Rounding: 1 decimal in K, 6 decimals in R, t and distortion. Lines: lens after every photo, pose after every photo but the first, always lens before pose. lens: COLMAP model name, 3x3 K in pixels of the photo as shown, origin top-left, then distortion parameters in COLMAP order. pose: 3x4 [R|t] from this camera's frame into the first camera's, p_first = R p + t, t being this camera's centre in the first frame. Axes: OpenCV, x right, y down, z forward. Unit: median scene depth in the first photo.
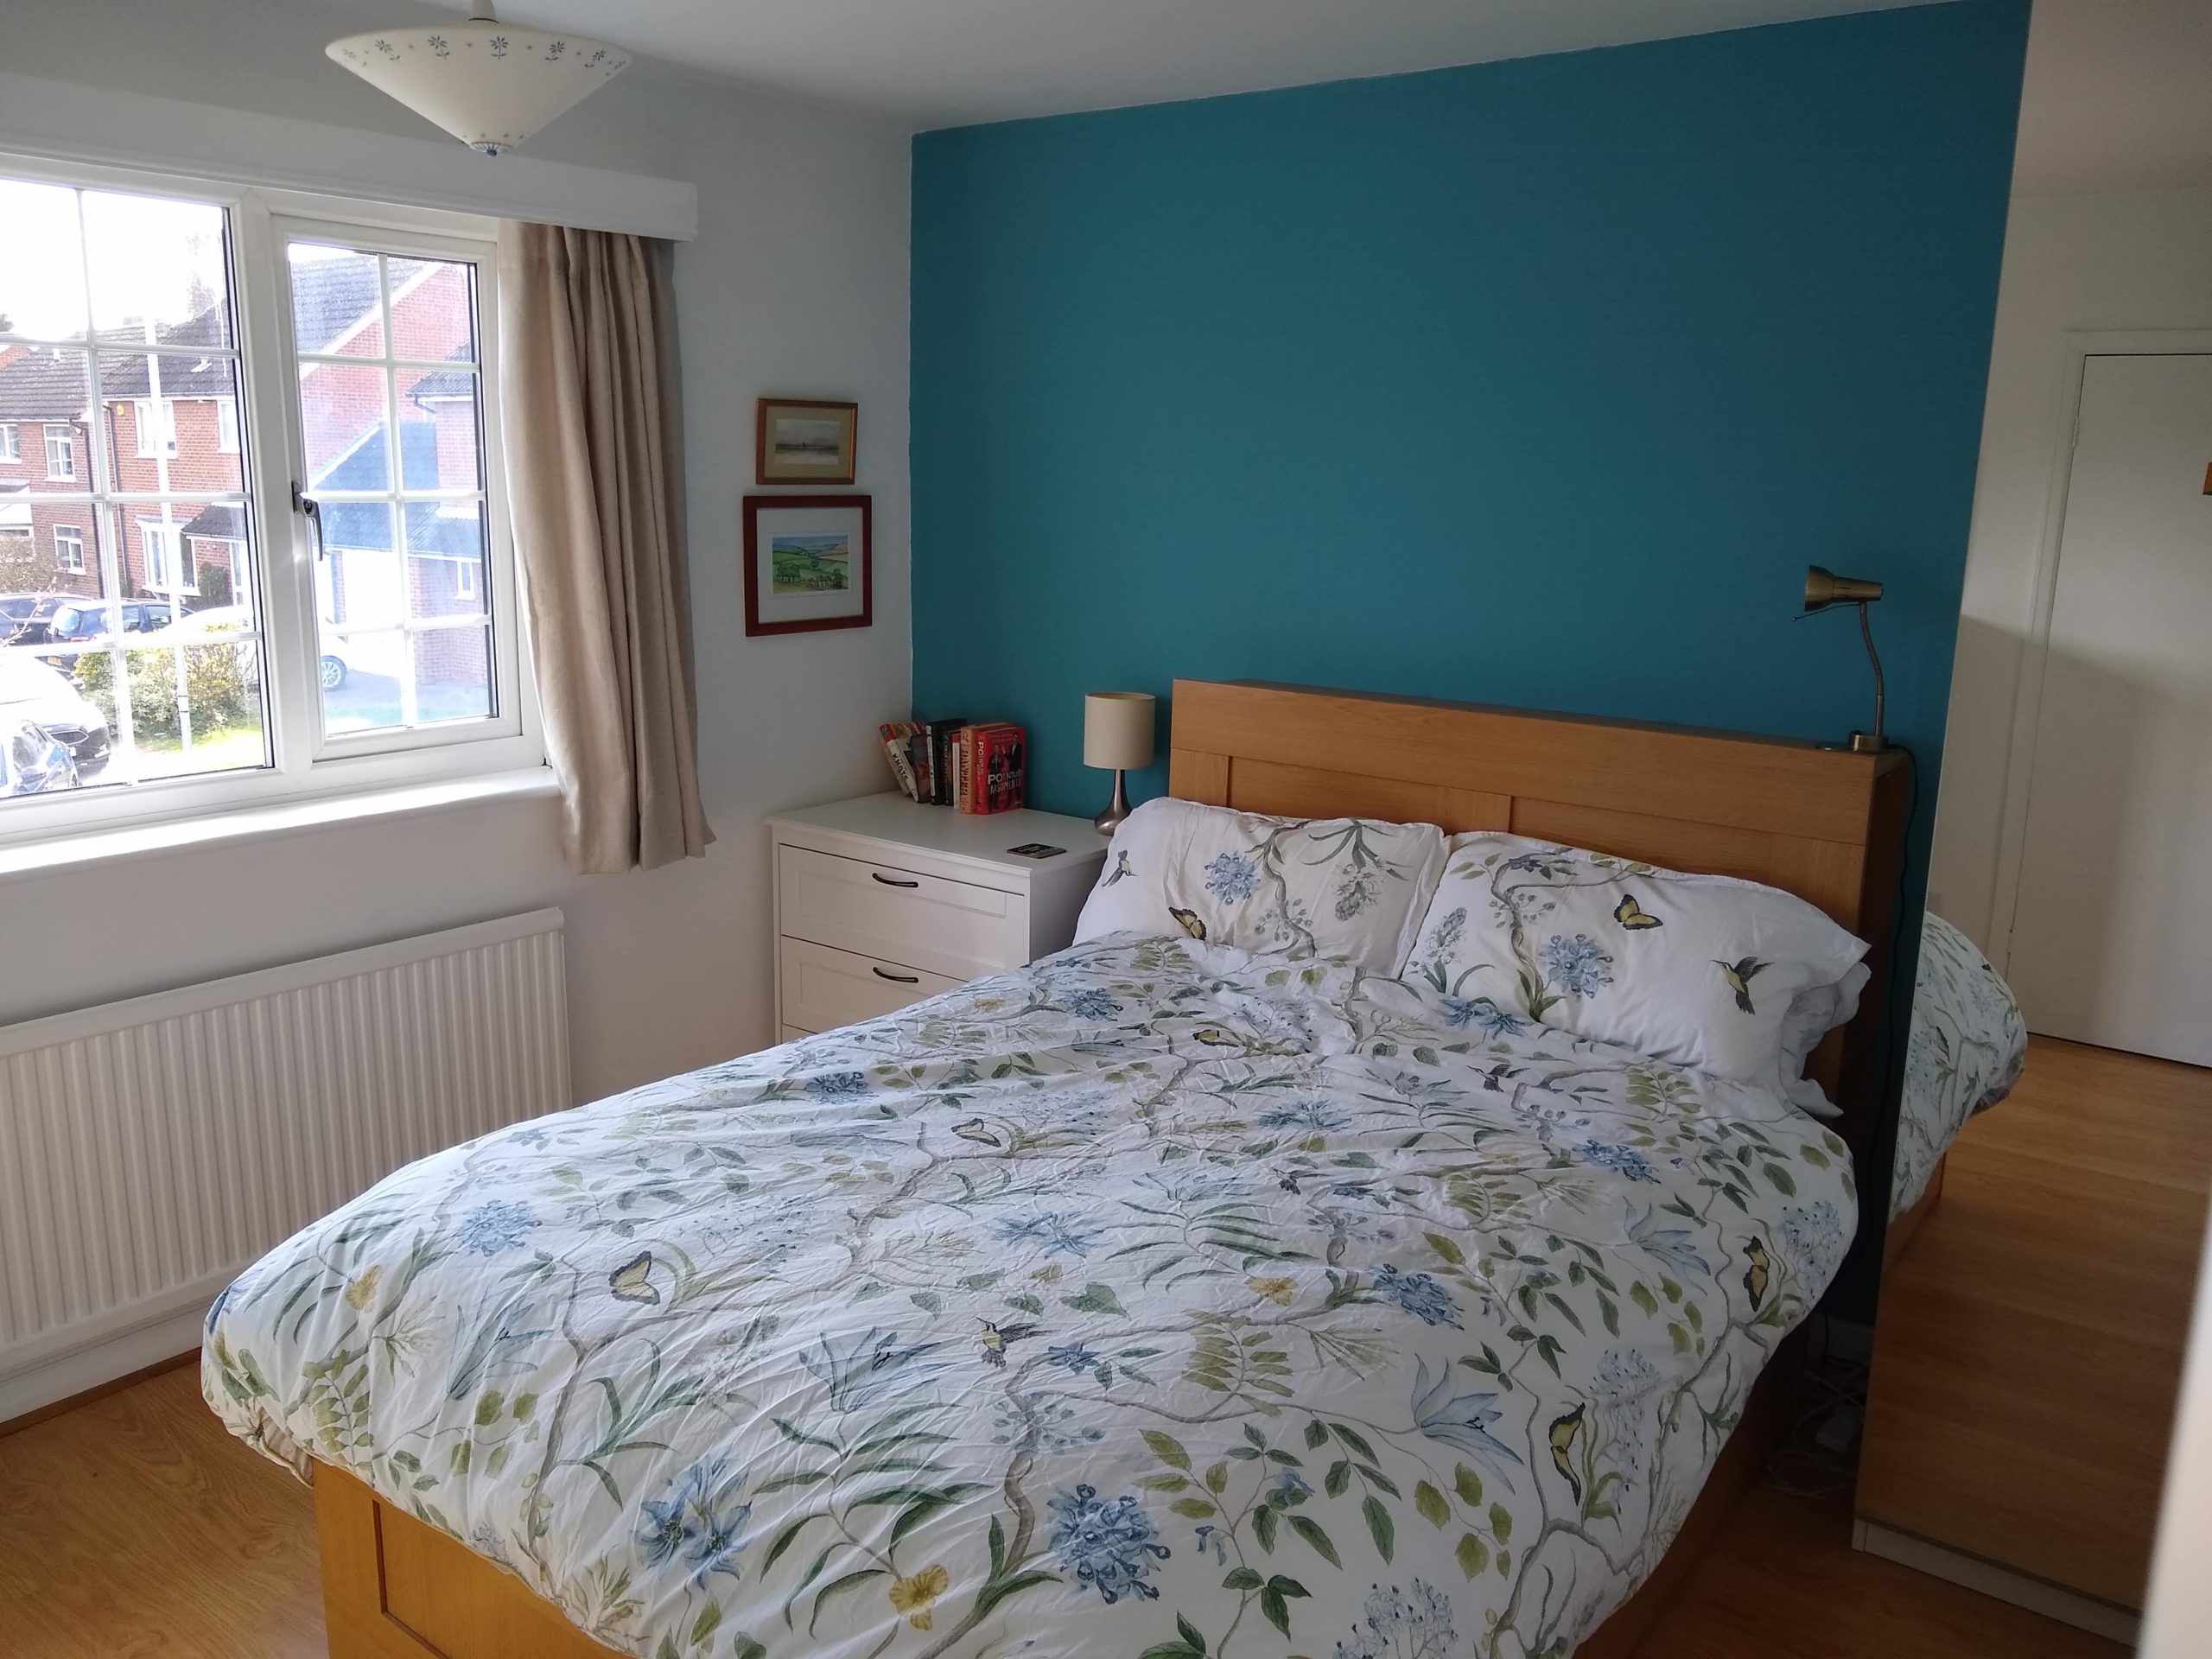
lens RADIAL K [[1744.9, 0, 1092.2], [0, 1744.9, 840.2], [0, 0, 1]] dist [0.000054, 0.001602]
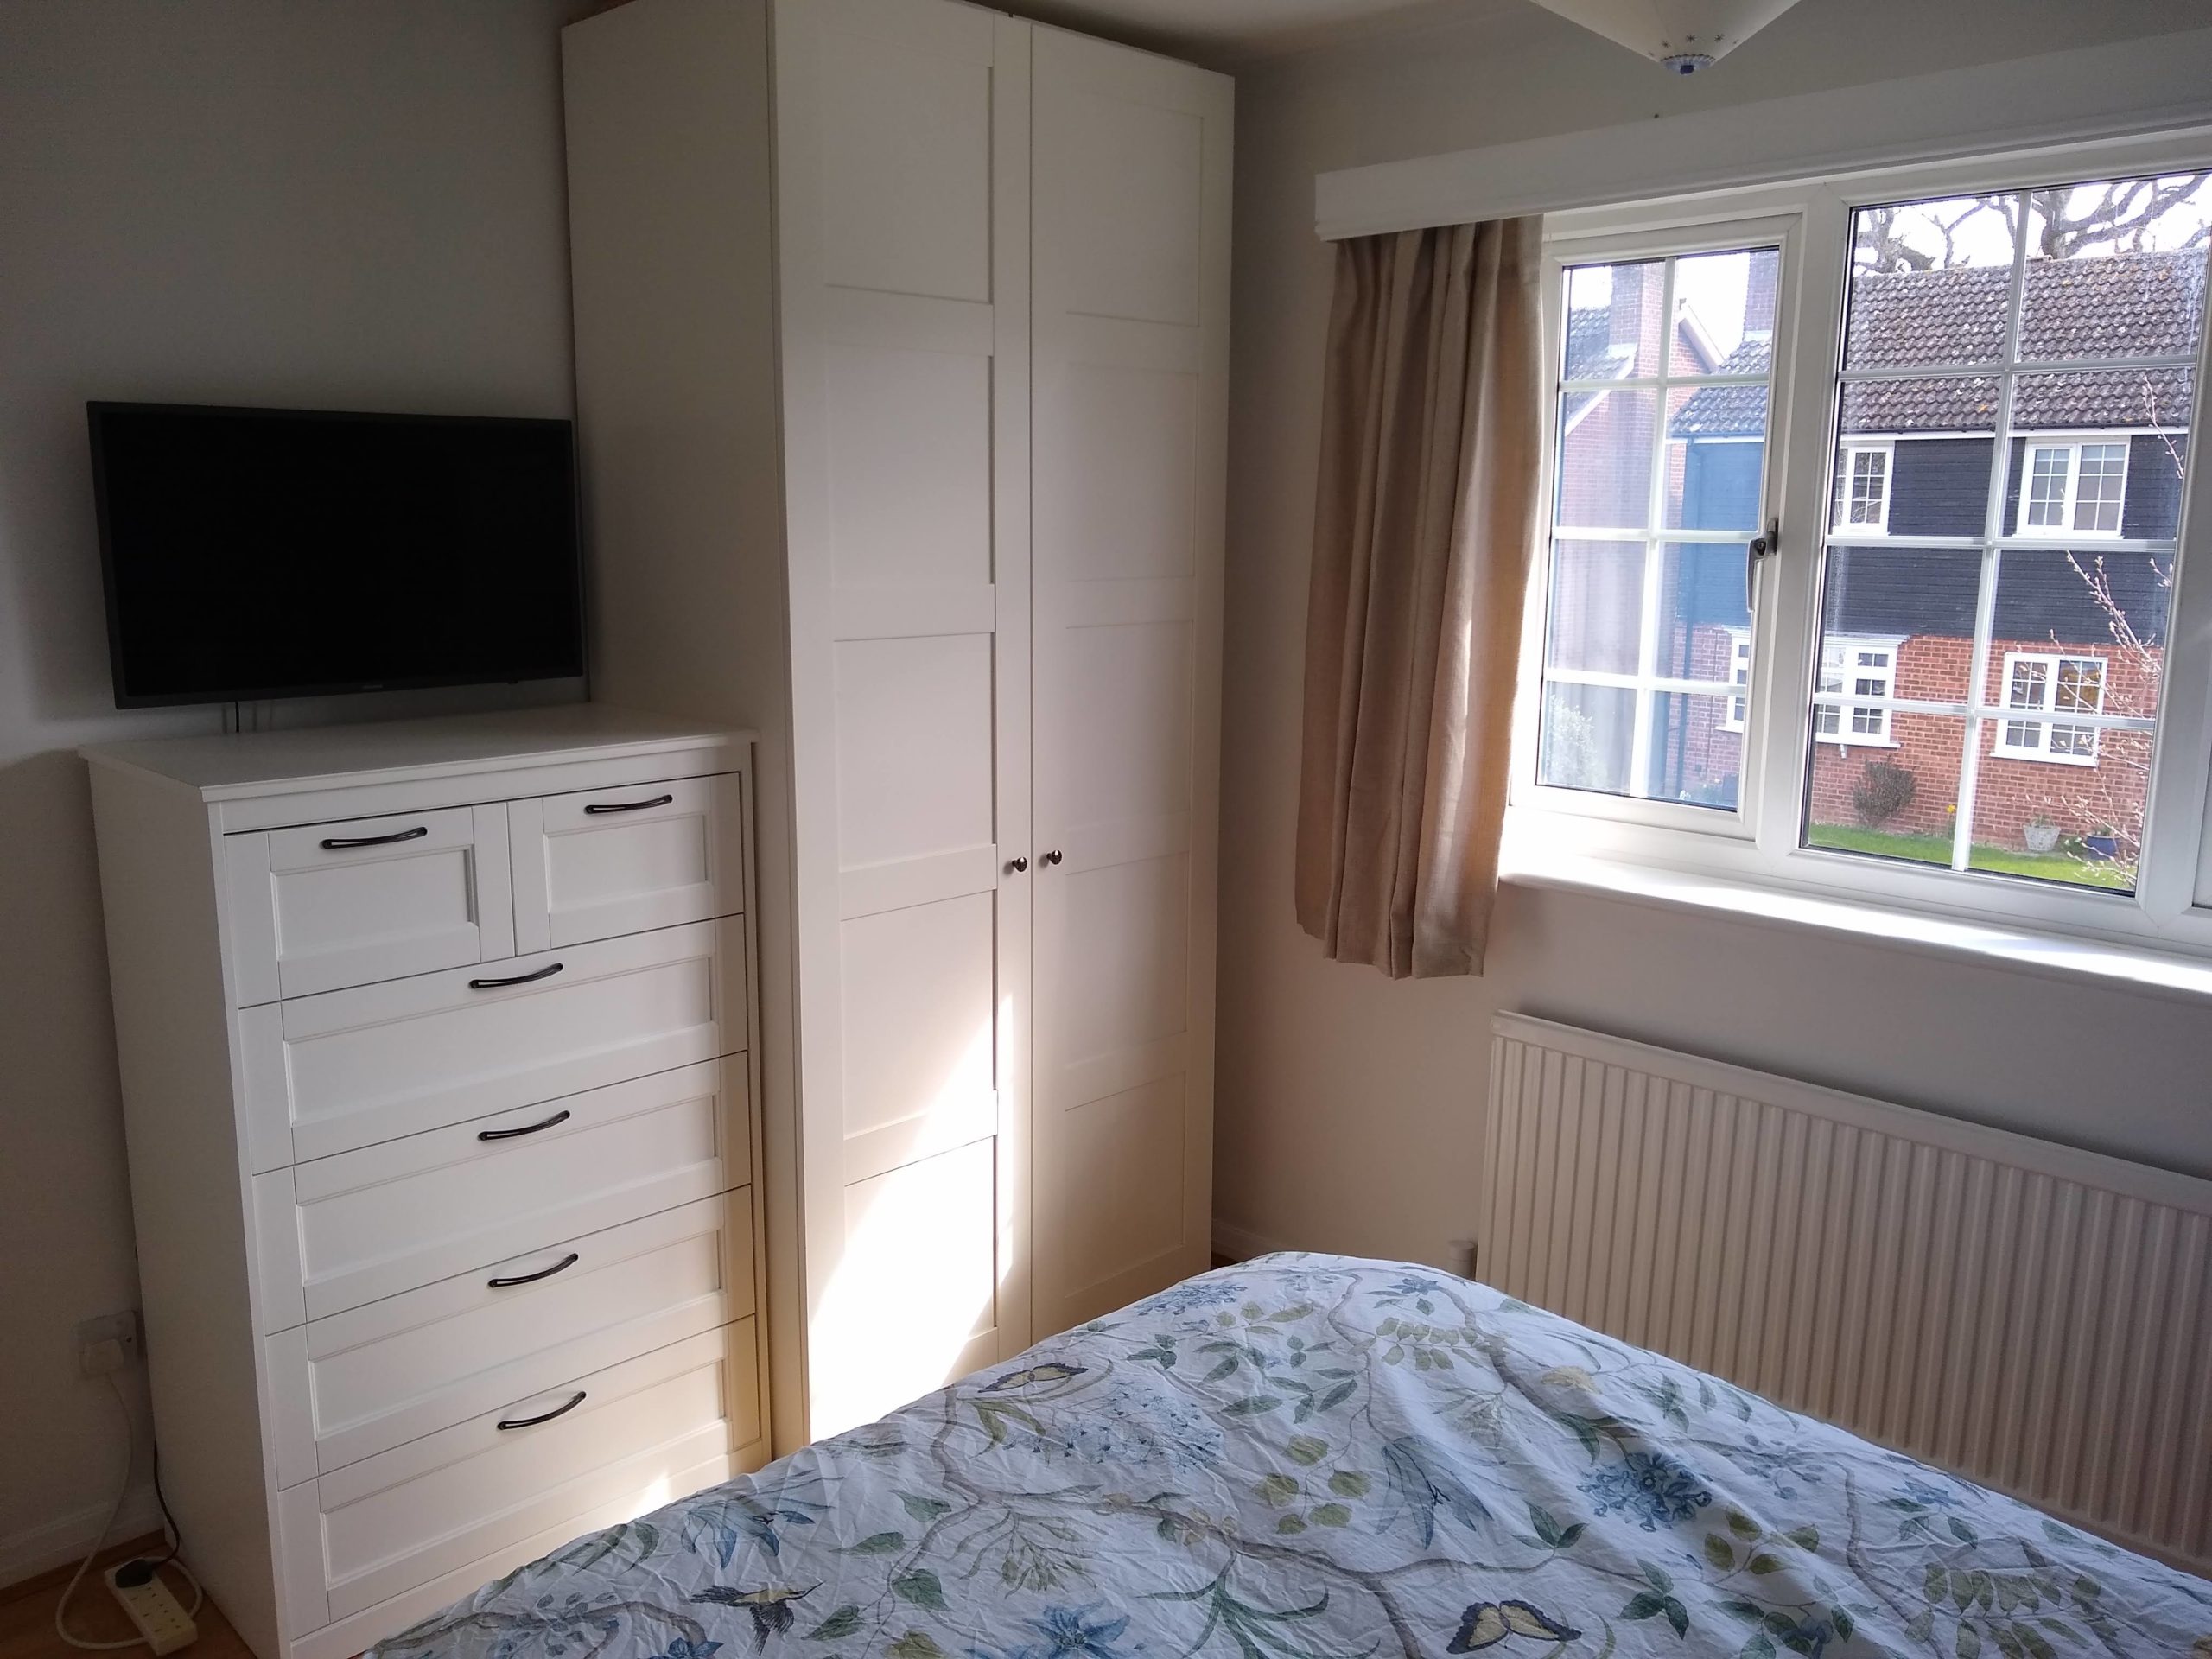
lens RADIAL K [[1744.9, 0, 1092.2], [0, 1744.9, 840.2], [0, 0, 1]] dist [0.000054, 0.001602]
pose [[-0.147252, 0.167017, -0.974896, 0.498944], [-0.216110, 0.956393, 0.196490, -0.171703], [0.965201, 0.239618, -0.104737, 0.933492]]
